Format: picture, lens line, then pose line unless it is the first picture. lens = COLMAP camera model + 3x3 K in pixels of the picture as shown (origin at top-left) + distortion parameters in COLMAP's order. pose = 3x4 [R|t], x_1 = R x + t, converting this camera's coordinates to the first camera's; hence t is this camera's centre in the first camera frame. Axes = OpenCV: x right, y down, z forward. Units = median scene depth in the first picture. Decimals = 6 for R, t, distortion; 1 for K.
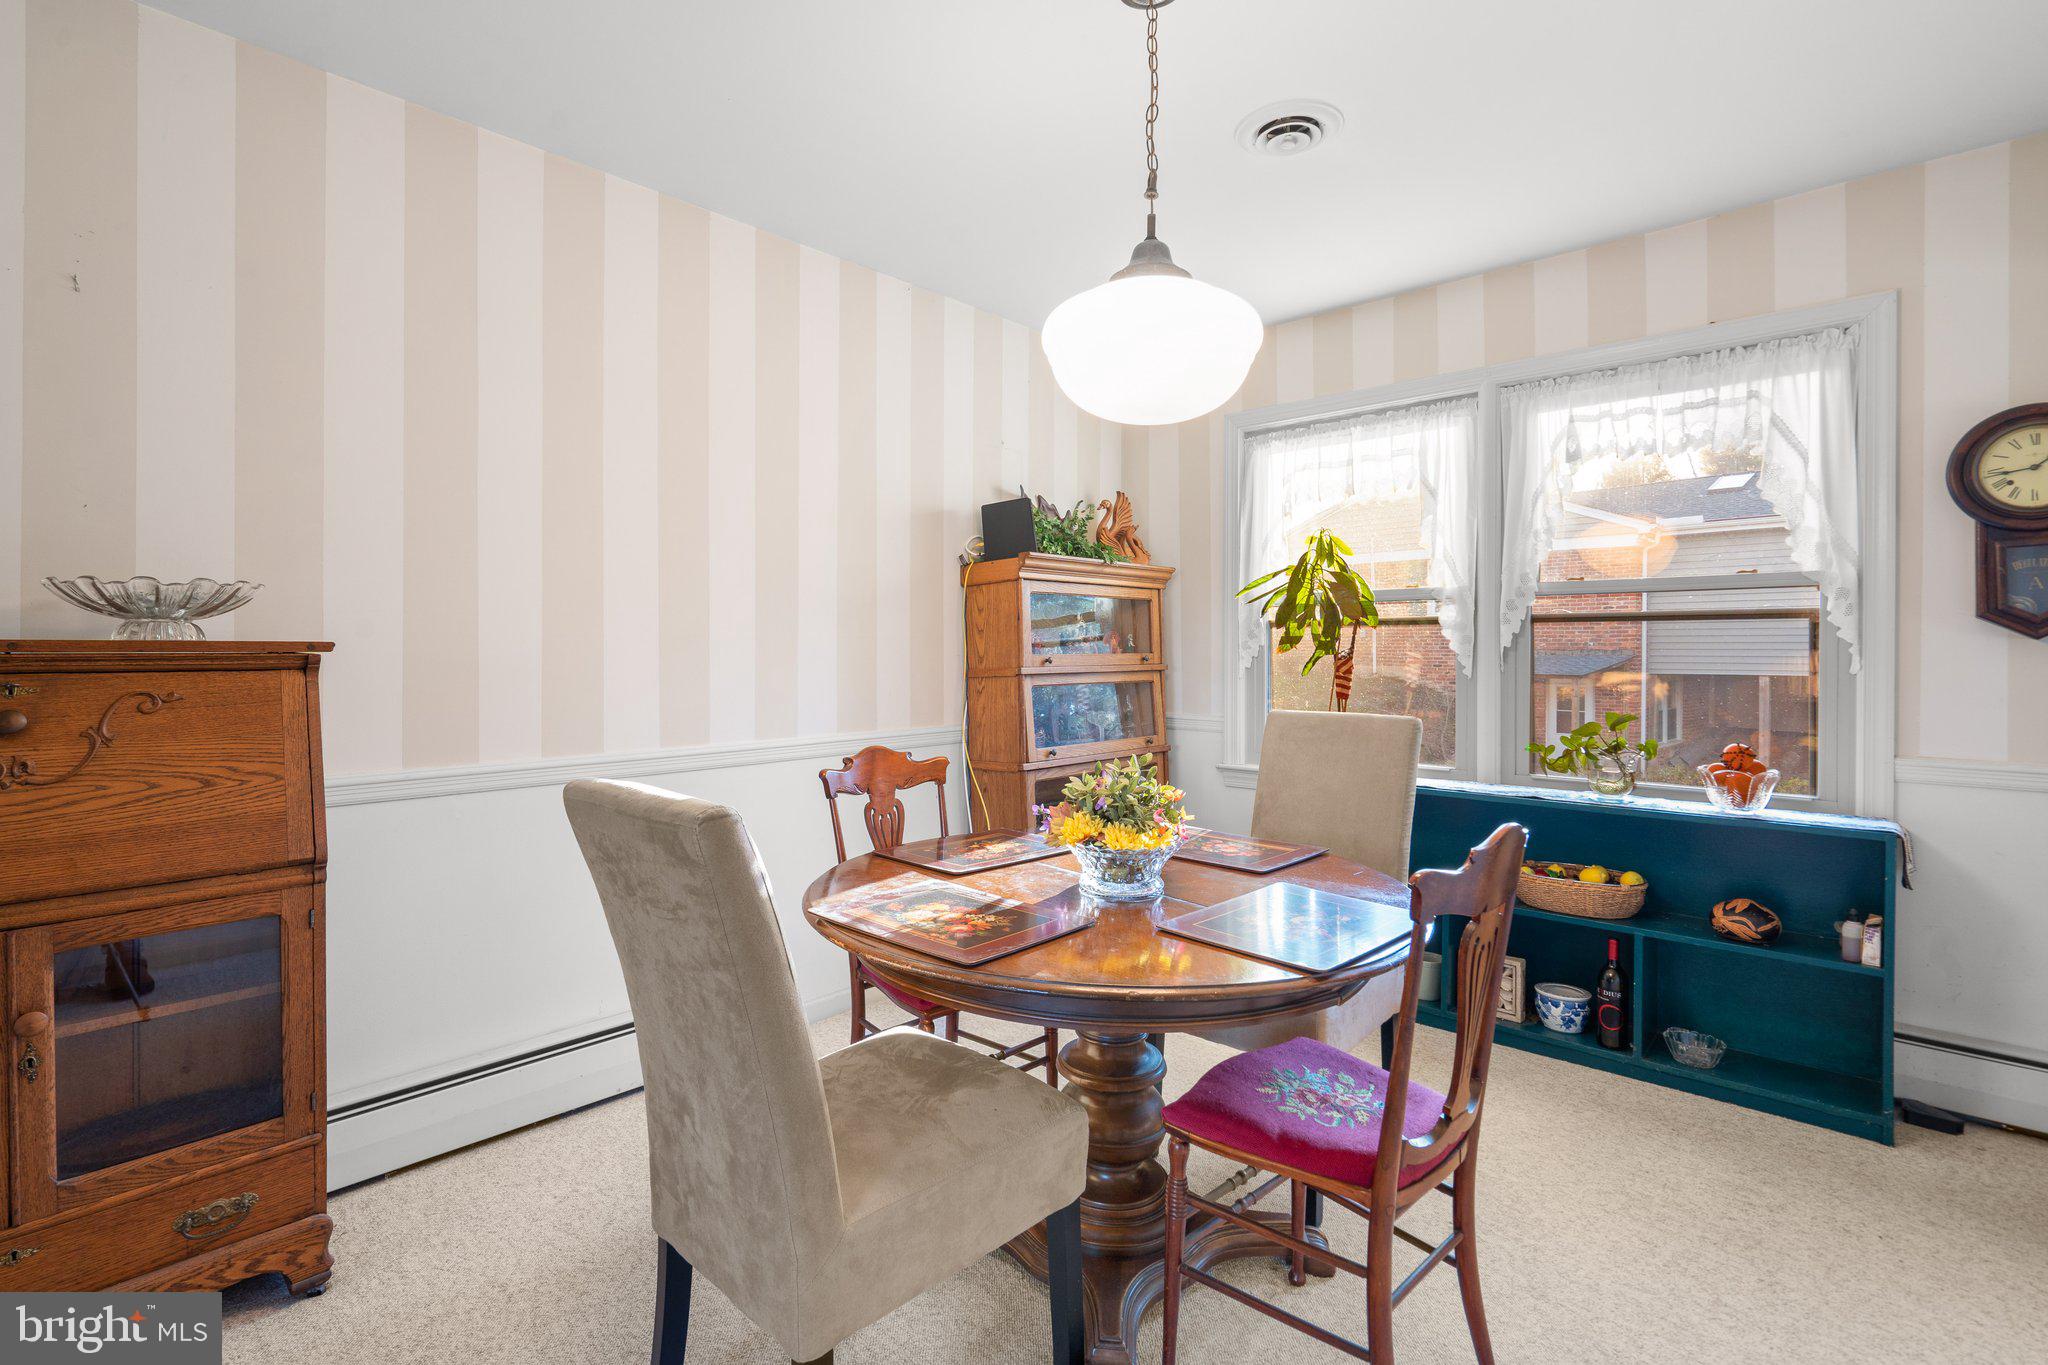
lens RADIAL K [[951.4, 0, 1025.9], [0, 951.4, 668.0], [0, 0, 1]] dist [-0.011924, 0.001120]
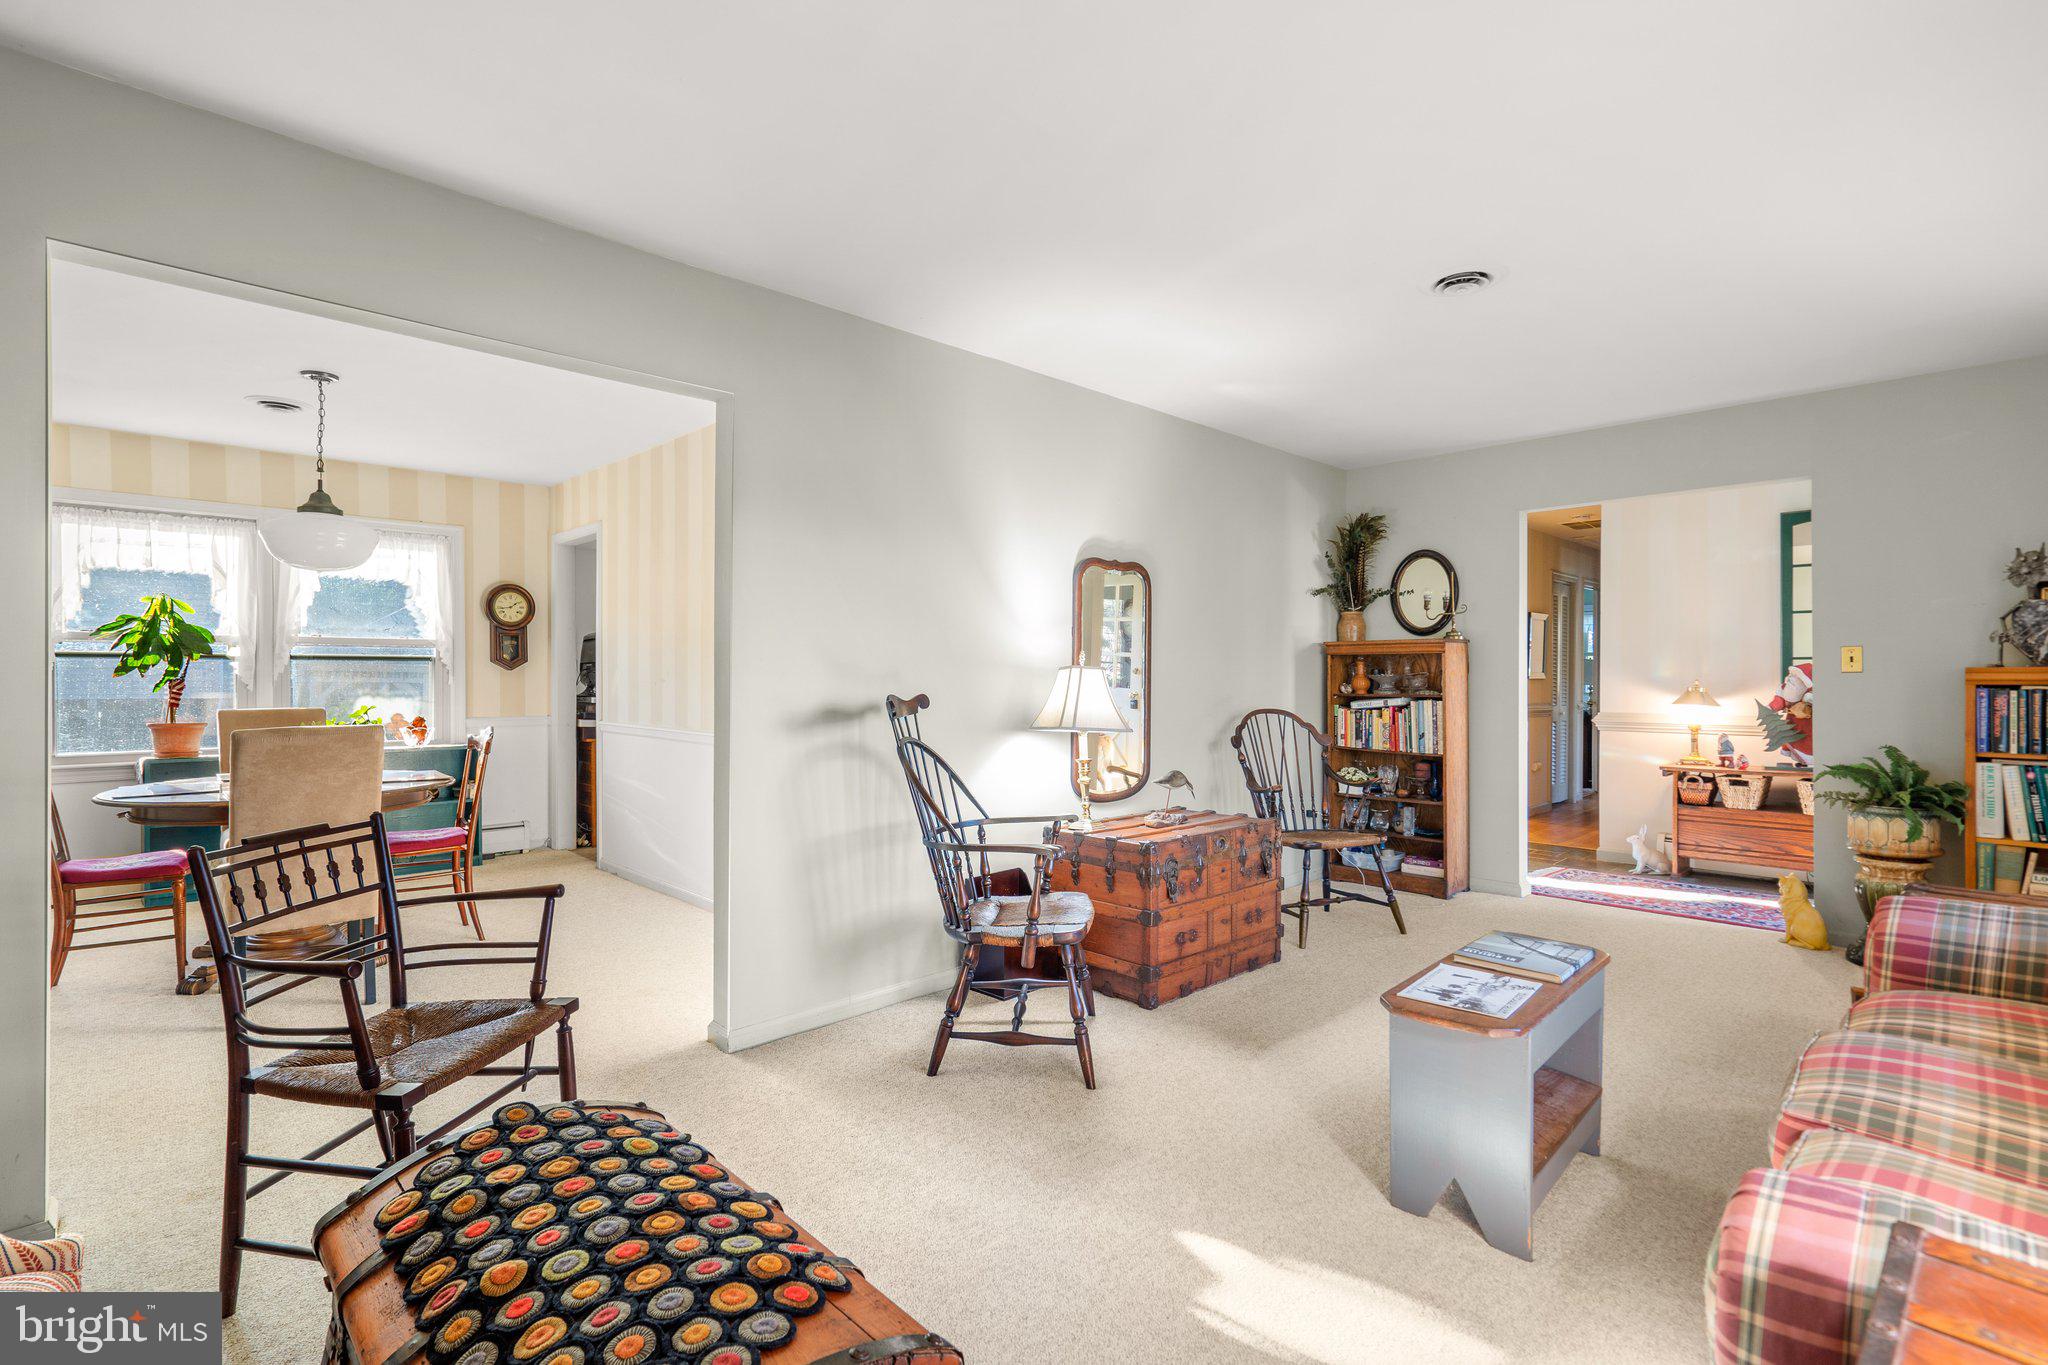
lens RADIAL K [[951.4, 0, 1033.0], [0, 951.4, 679.9], [0, 0, 1]] dist [-0.011924, 0.001120]
pose [[0.025588, -0.004682, 0.999662, -1.152588], [0.017299, 0.999841, 0.004240, 0.007786], [-0.999523, 0.017184, 0.025665, -0.410566]]
